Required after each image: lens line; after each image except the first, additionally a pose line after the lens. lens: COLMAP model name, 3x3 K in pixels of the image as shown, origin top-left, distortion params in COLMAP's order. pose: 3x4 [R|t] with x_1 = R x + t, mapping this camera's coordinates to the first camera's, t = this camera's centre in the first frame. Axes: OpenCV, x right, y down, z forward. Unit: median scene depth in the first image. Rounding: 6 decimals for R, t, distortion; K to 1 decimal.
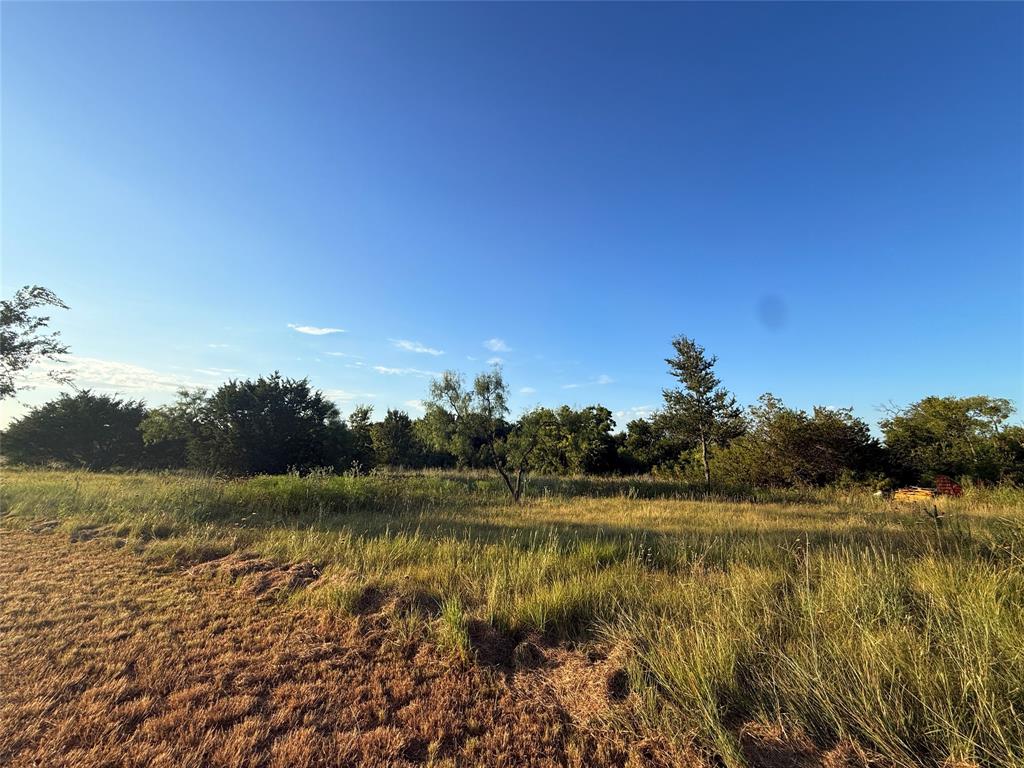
lens RADIAL K [[406.5, 0, 508.5], [0, 406.5, 386.5], [0, 0, 1]] dist [-0.000475, -0.000059]
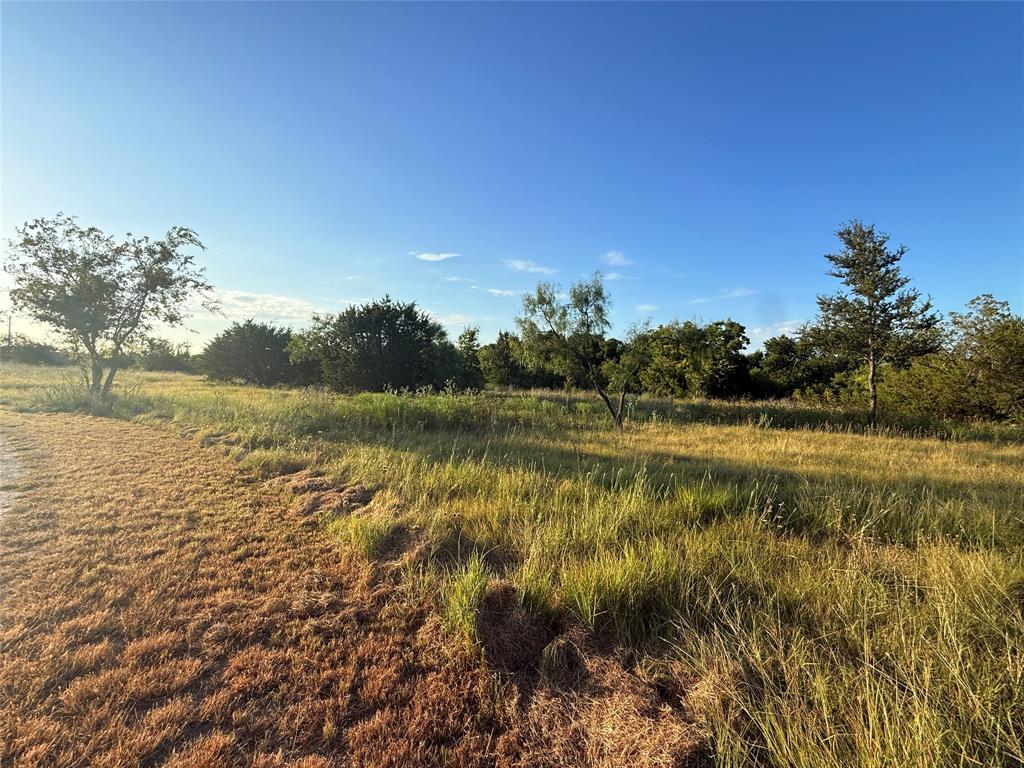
lens RADIAL K [[406.5, 0, 508.9], [0, 406.5, 384.7], [0, 0, 1]] dist [-0.000475, -0.000059]
pose [[0.961662, 0.012813, -0.273939, 0.033536], [0.038944, 0.982404, 0.182663, 0.018425], [0.271459, -0.186328, 0.944241, 0.099112]]
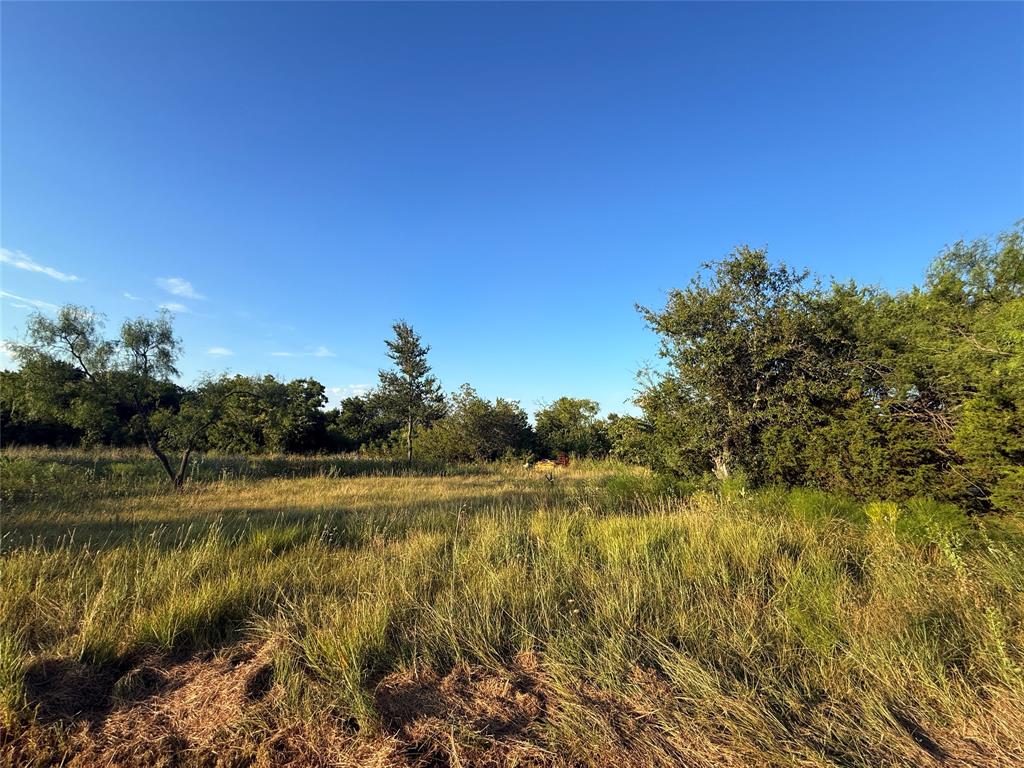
lens RADIAL K [[406.5, 0, 510.4], [0, 406.5, 386.6], [0, 0, 1]] dist [-0.000475, -0.000059]
pose [[0.778846, 0.091601, 0.620490, 0.016087], [-0.123879, 0.992256, 0.009010, -0.000348], [-0.614859, -0.083883, 0.784163, -0.000587]]
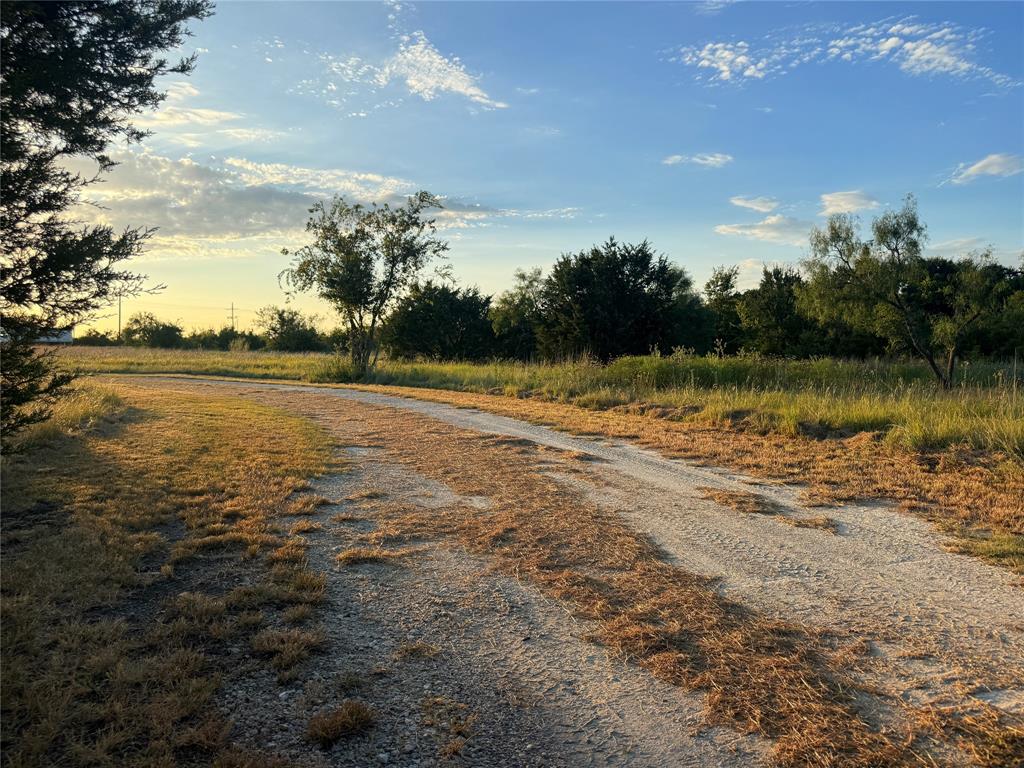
lens RADIAL K [[716.2, 0, 511.8], [0, 716.2, 382.9], [0, 0, 1]] dist [0.068985, -0.014338]
pose [[0.806706, 0.001702, -0.590950, 0.170983], [0.124793, 0.976954, 0.173170, -0.046546], [0.577626, -0.213444, 0.787903, -0.474599]]
